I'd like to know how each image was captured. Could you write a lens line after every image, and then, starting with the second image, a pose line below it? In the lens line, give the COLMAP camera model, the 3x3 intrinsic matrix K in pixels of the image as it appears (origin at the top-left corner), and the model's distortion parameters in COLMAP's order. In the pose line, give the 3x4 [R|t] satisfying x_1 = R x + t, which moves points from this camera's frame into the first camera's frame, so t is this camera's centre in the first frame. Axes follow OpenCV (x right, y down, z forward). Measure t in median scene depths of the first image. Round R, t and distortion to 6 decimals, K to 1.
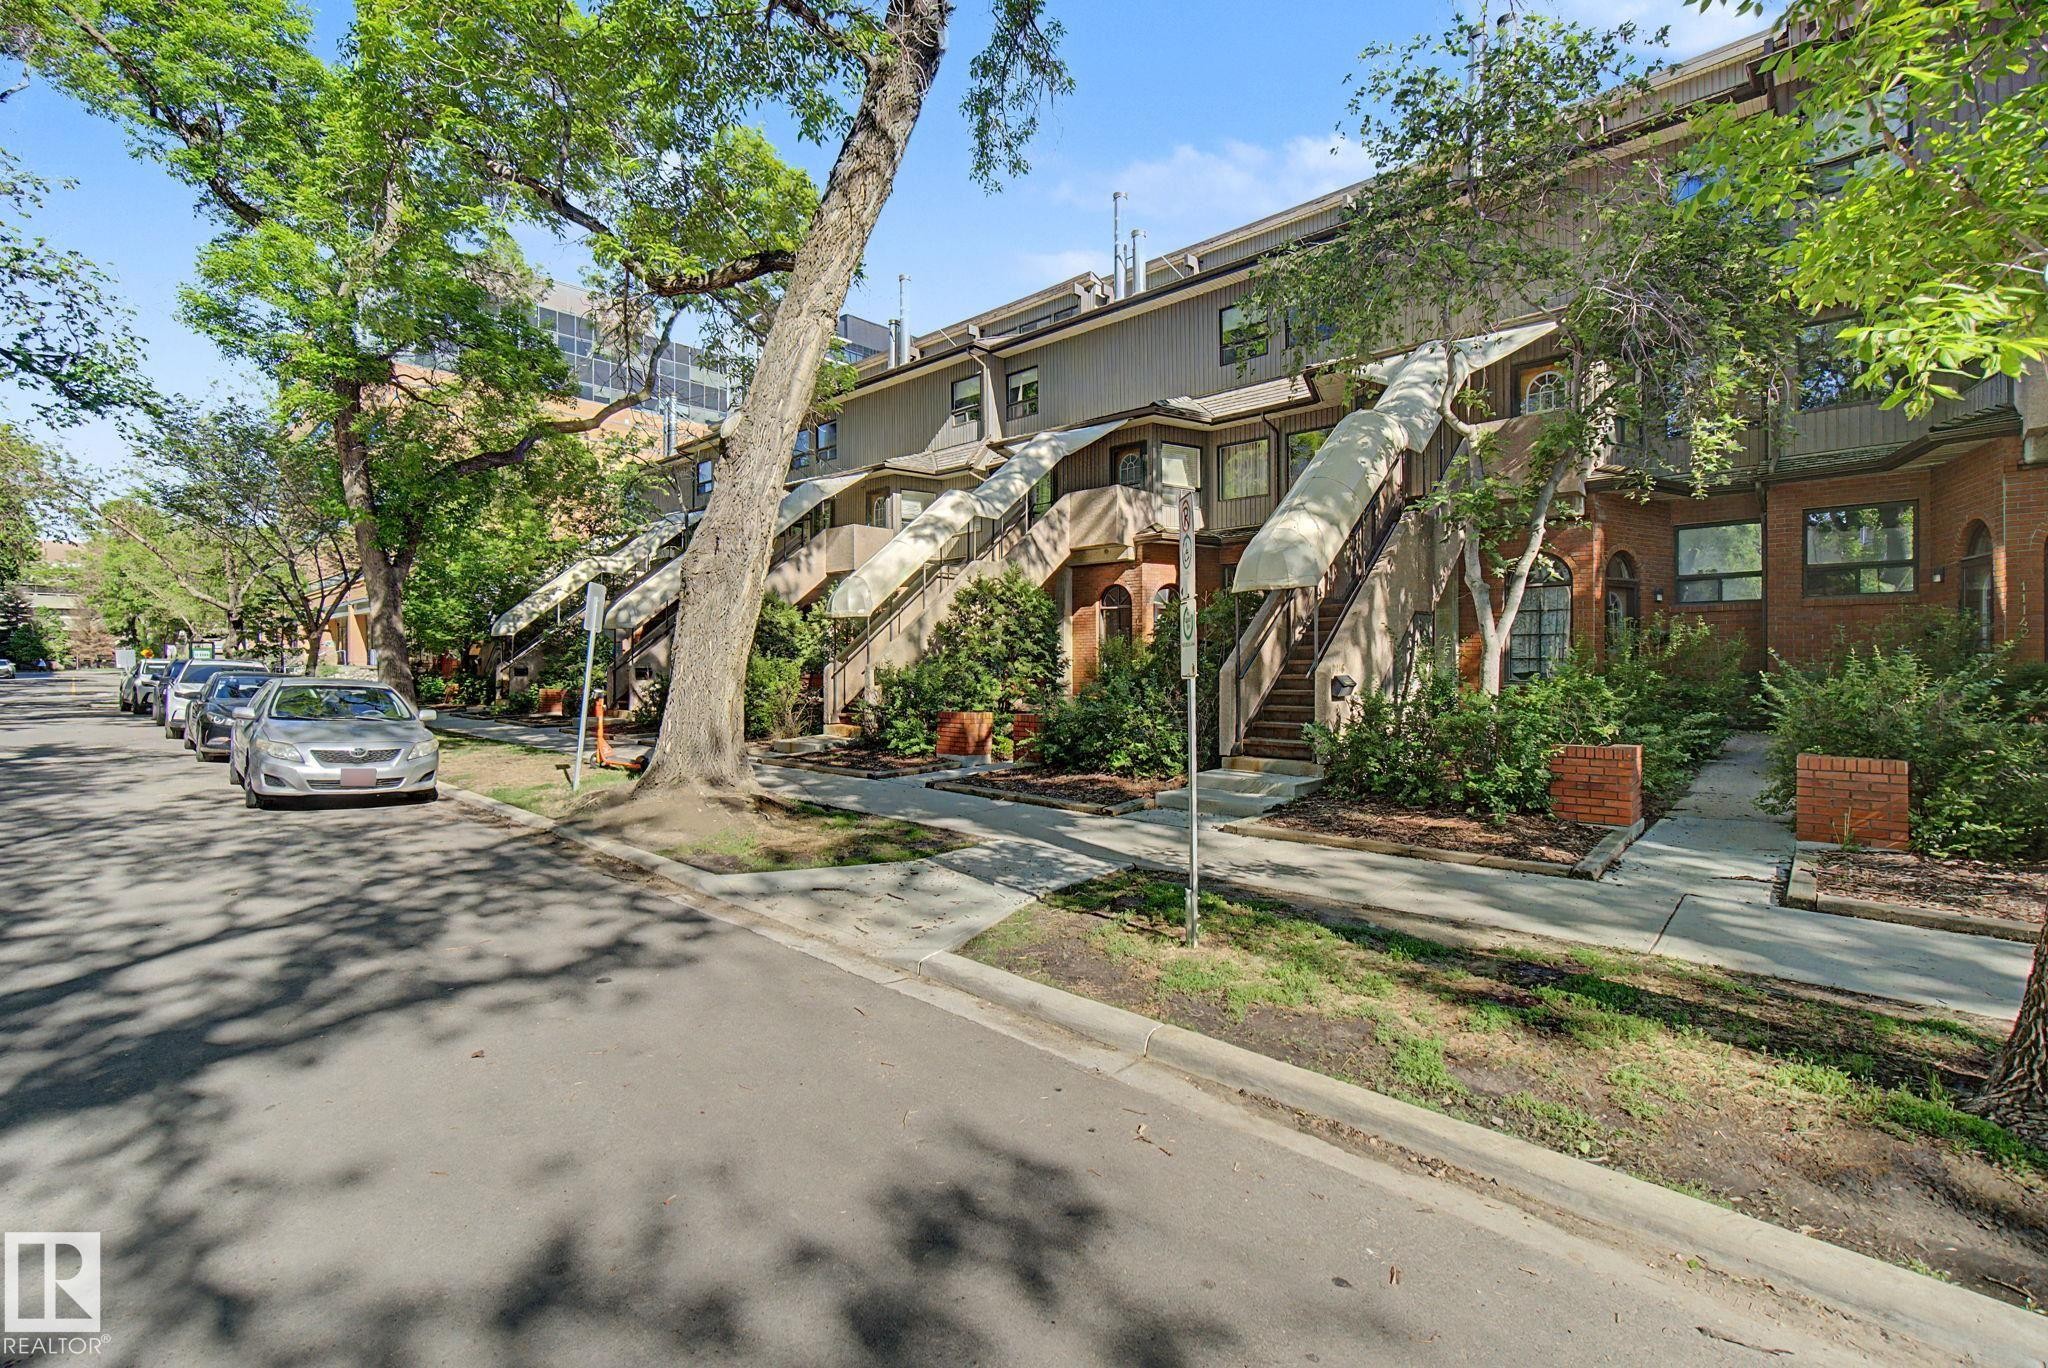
lens RADIAL K [[895.3, 0, 1024.0], [0, 895.3, 684.0], [0, 0, 1]] dist [-0.001959, -0.000104]
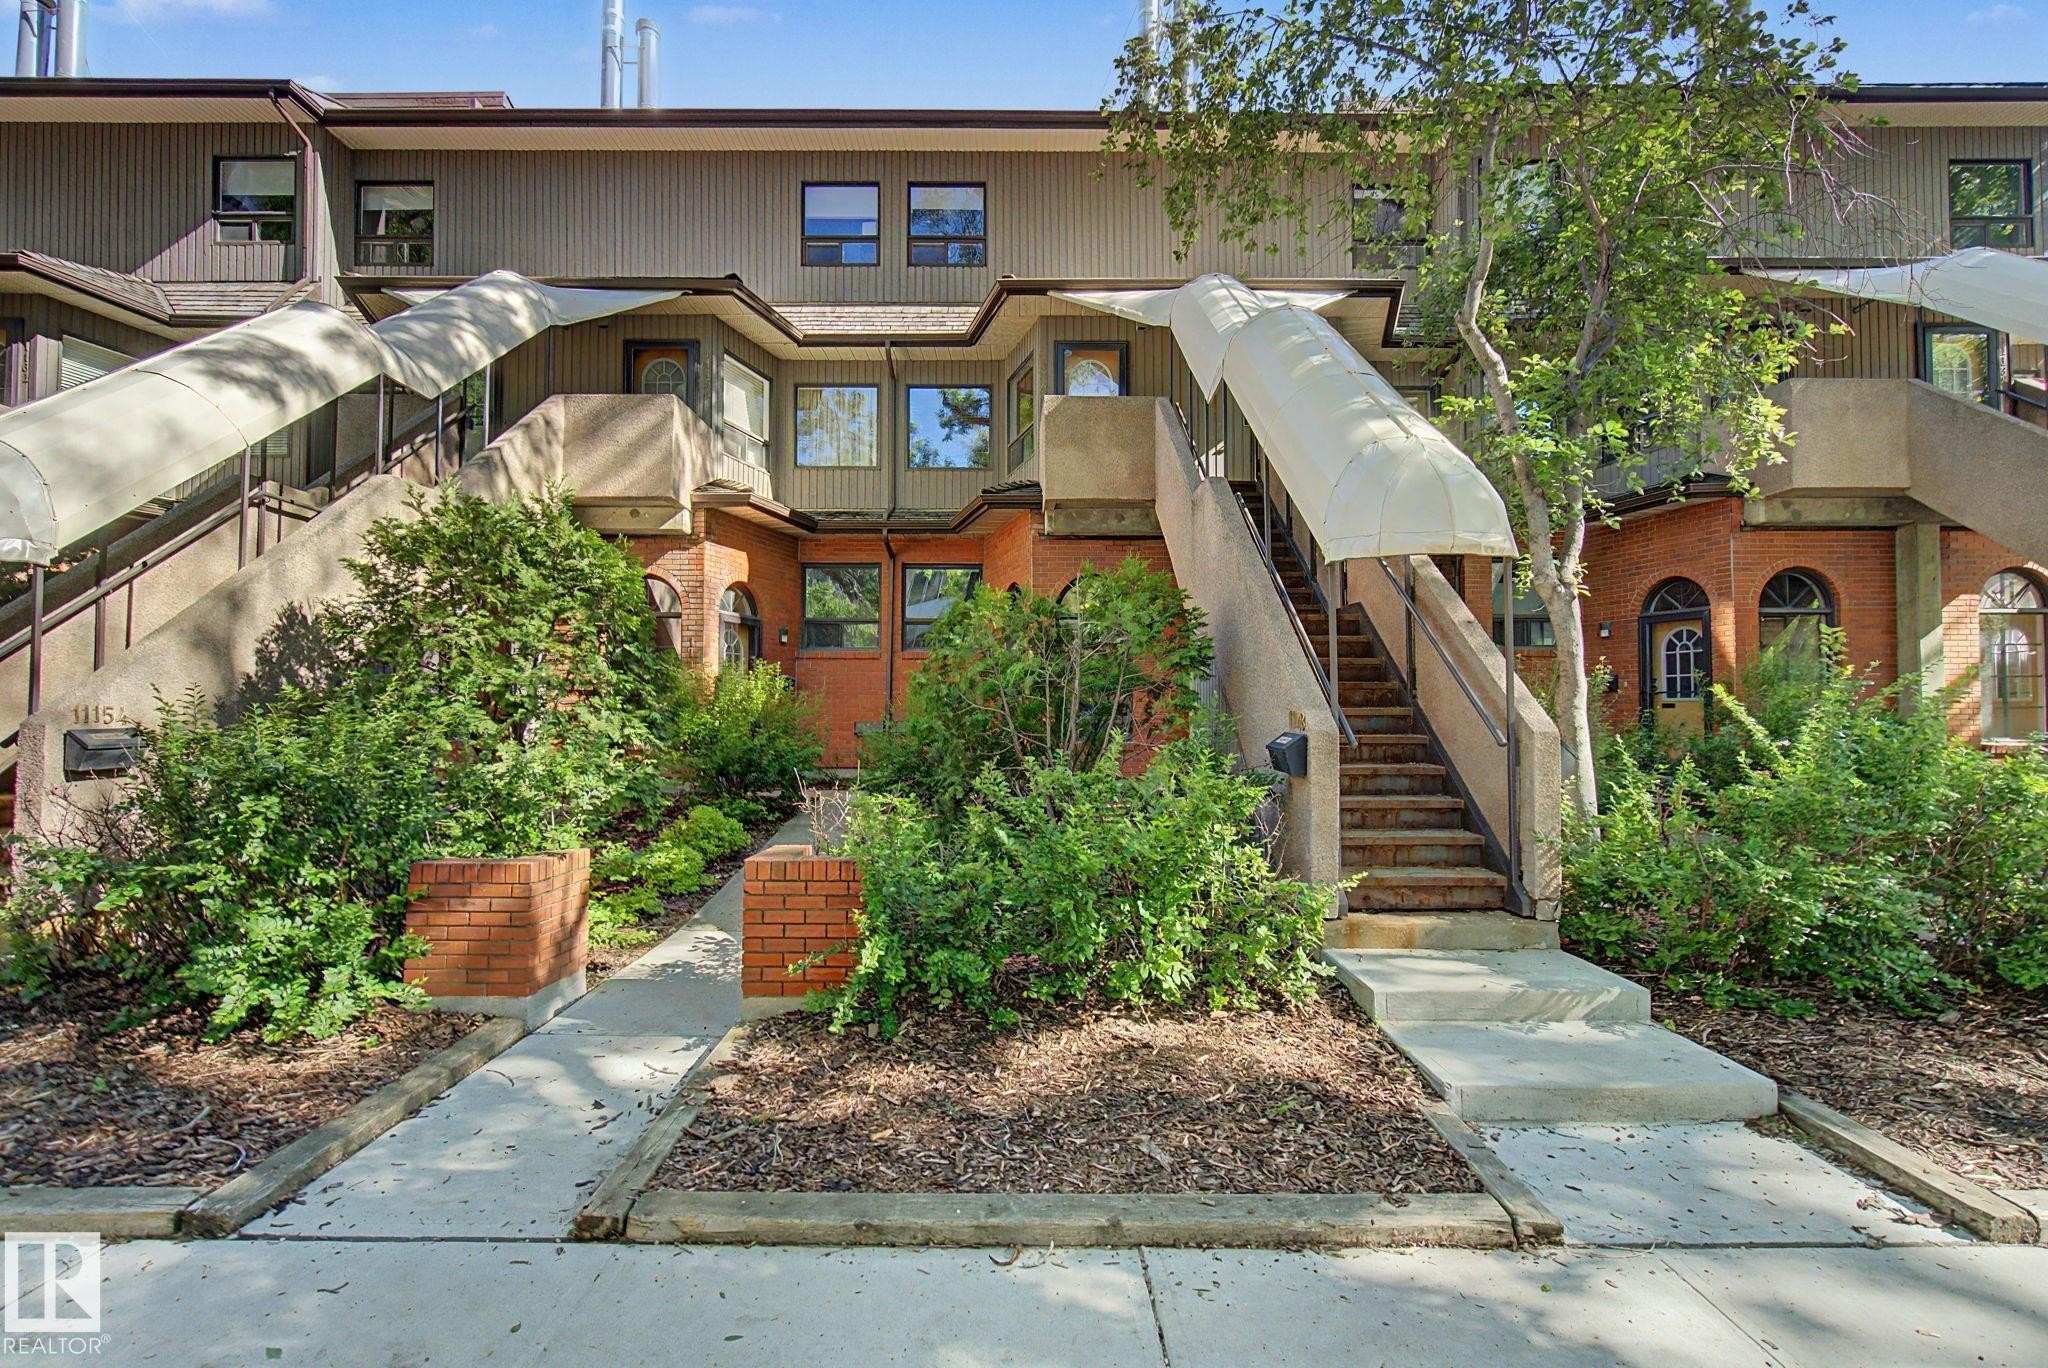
lens RADIAL K [[895.3, 0, 1024.0], [0, 895.3, 684.0], [0, 0, 1]] dist [-0.001959, -0.000104]
pose [[0.730070, 0.025343, 0.682902, -0.110692], [0.014020, 0.998546, -0.052045, -0.009295], [-0.683228, 0.047571, 0.728654, 0.440099]]
